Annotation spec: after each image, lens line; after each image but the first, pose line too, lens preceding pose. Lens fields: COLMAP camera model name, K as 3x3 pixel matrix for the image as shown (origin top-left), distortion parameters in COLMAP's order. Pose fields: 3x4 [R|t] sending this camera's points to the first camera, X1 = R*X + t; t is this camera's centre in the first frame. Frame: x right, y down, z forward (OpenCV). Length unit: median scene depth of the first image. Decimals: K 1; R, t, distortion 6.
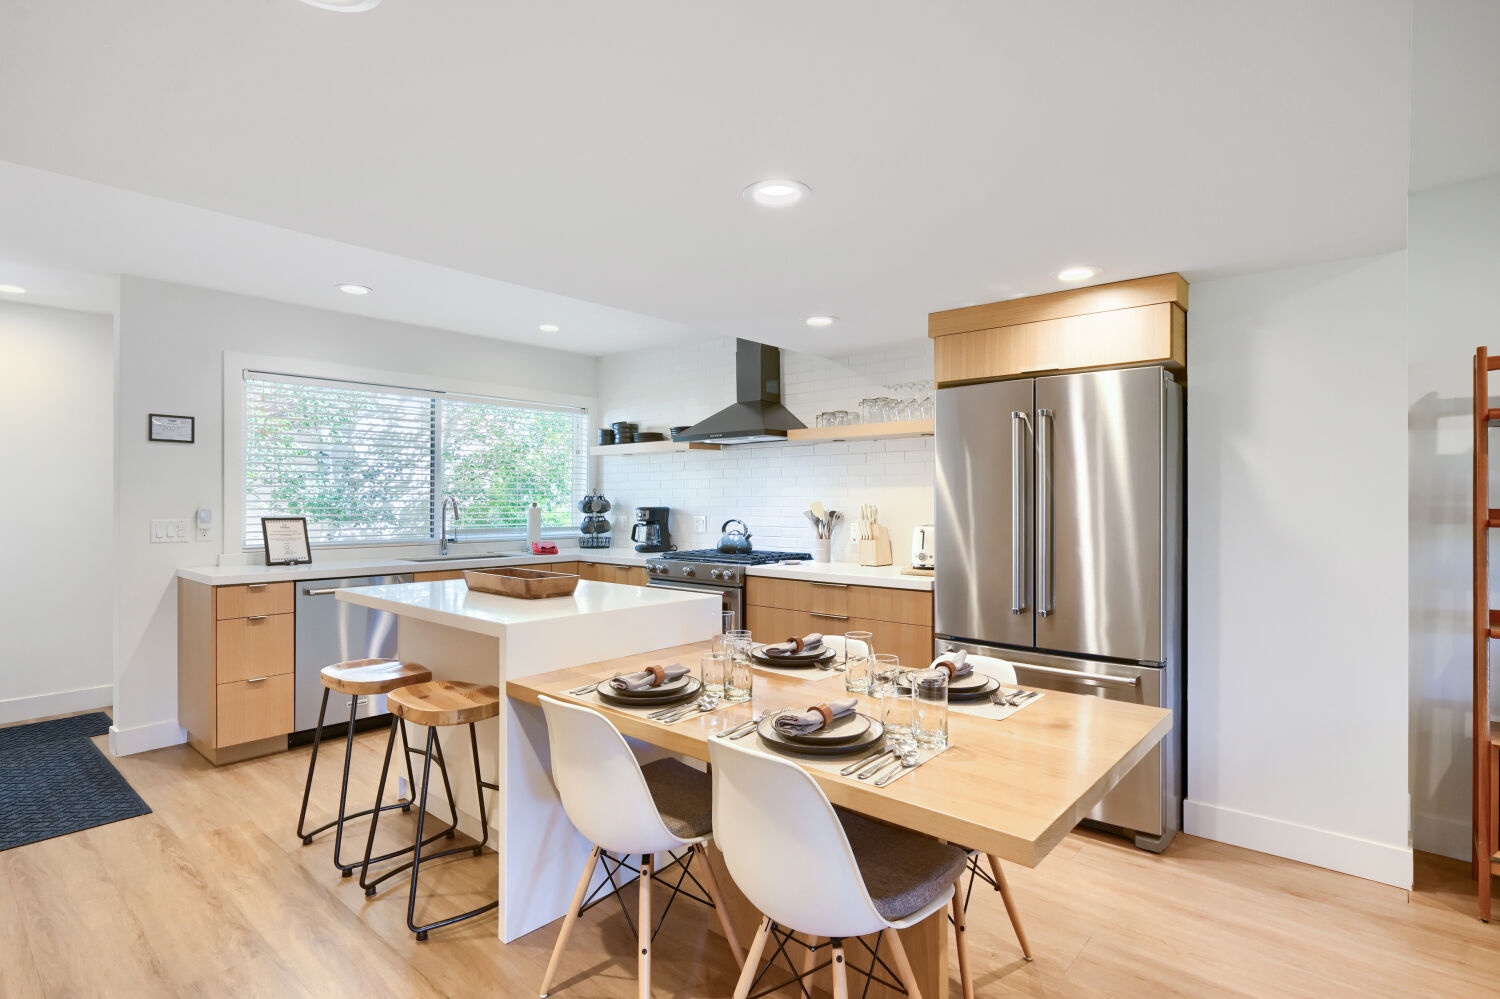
lens RADIAL K [[755.5, 0, 750.9], [0, 755.5, 505.2], [0, 0, 1]] dist [0.018893, -0.001808]
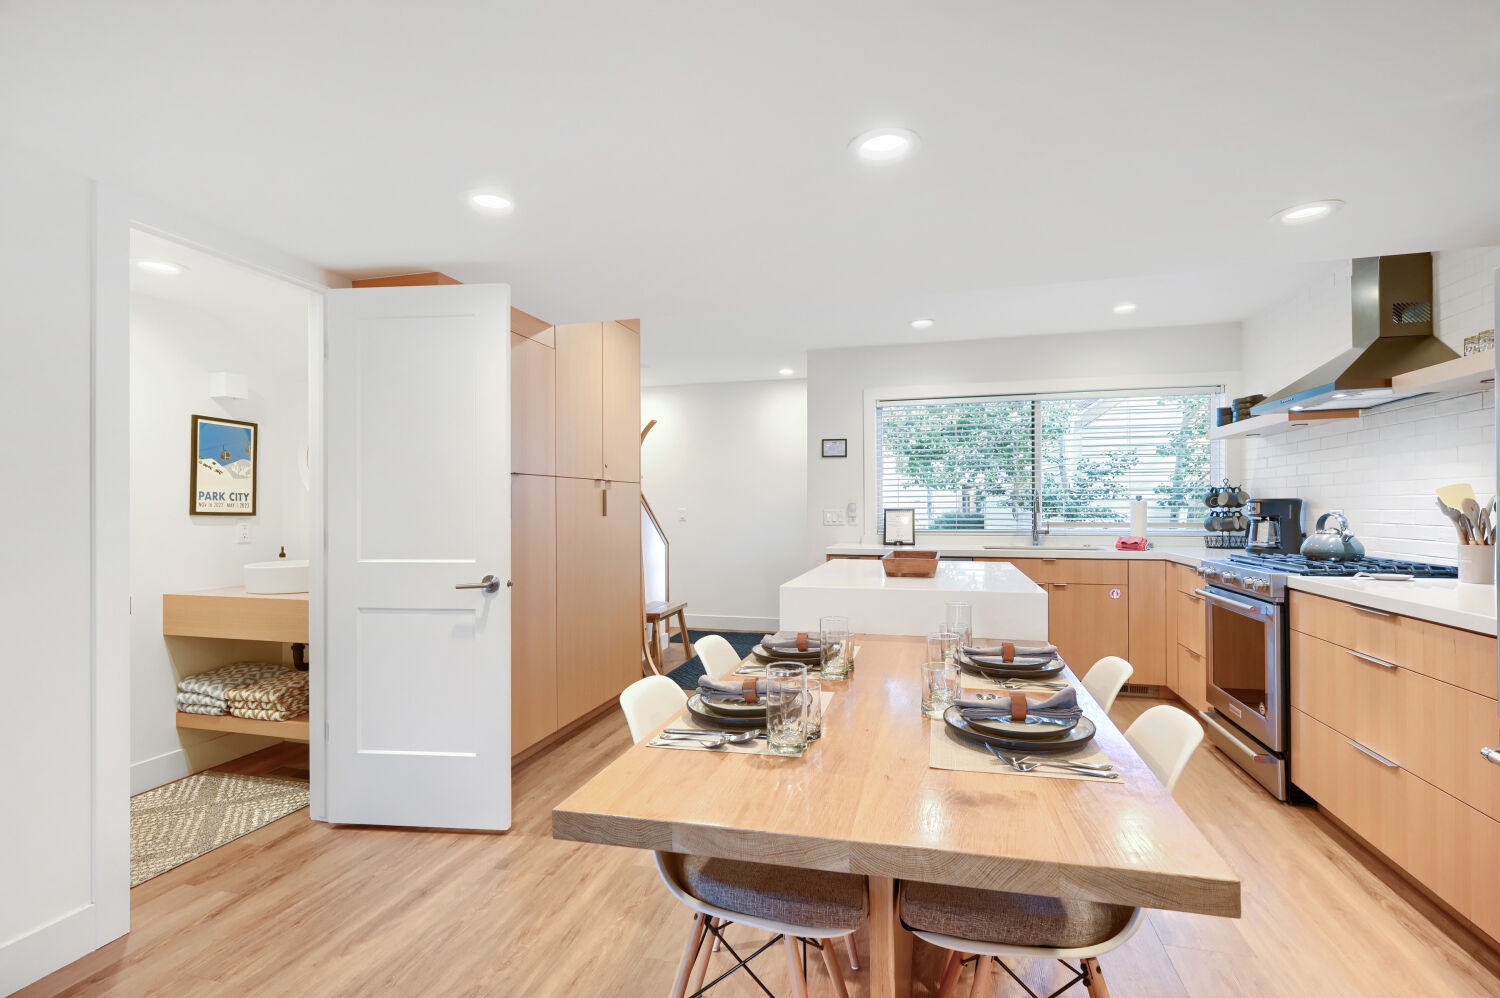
lens RADIAL K [[709.9, 0, 750.6], [0, 709.9, 499.4], [0, 0, 1]] dist [-0.000486, 0.000064]
pose [[0.440271, -0.012359, -0.897780, 0.363763], [0.000897, 0.999911, -0.013325, 0.015429], [0.897864, 0.005061, 0.440243, 0.227442]]
